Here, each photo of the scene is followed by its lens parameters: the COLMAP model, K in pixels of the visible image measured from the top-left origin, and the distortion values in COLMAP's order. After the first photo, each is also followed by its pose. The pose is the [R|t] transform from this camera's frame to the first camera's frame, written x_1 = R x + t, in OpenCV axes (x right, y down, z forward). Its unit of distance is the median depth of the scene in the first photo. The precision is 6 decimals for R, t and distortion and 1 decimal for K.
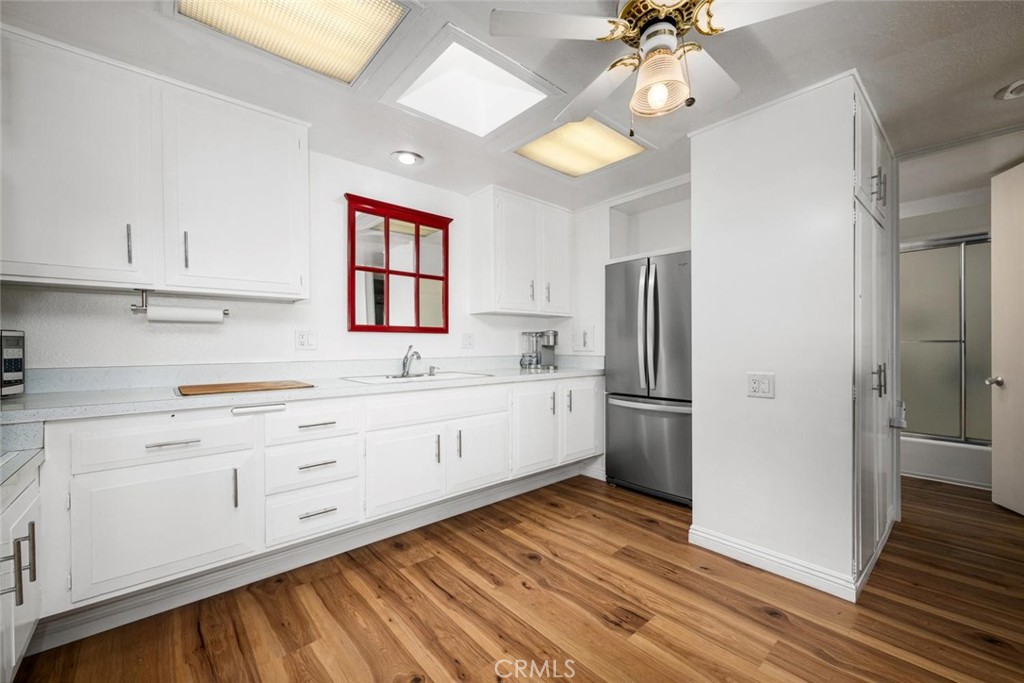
lens RADIAL K [[418.3, 0, 517.2], [0, 418.3, 346.8], [0, 0, 1]] dist [0.000950, 0.000021]
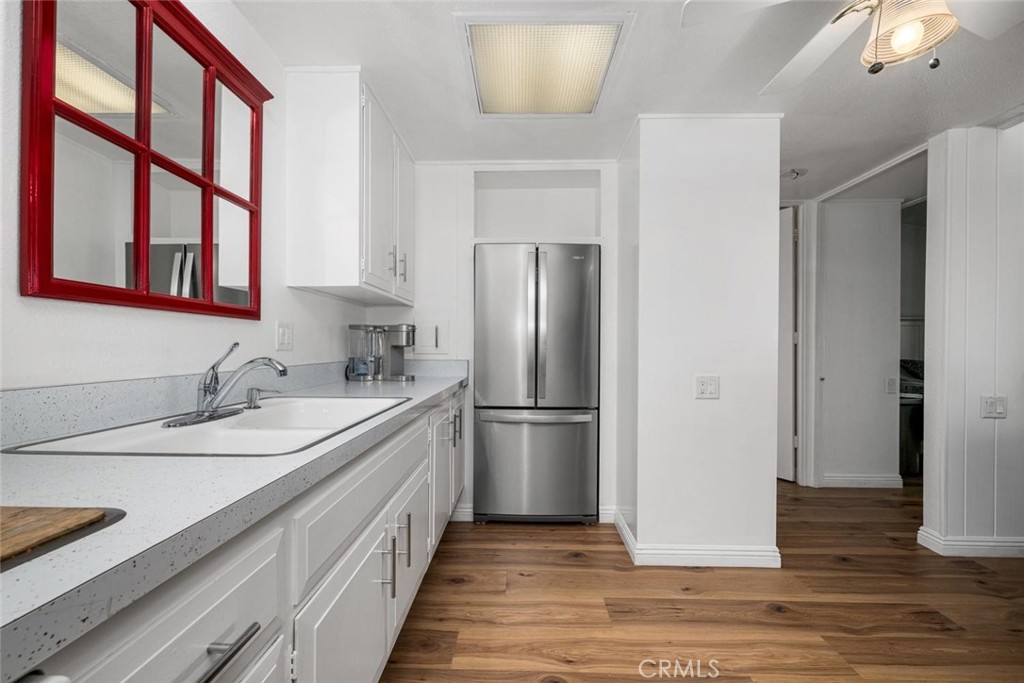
lens RADIAL K [[418.3, 0, 517.2], [0, 418.3, 346.8], [0, 0, 1]] dist [0.000950, 0.000021]
pose [[0.674373, 0.008600, 0.738341, -0.384027], [-0.005127, 0.999963, -0.006964, 0.002782], [-0.738373, 0.000911, 0.674392, 0.513408]]
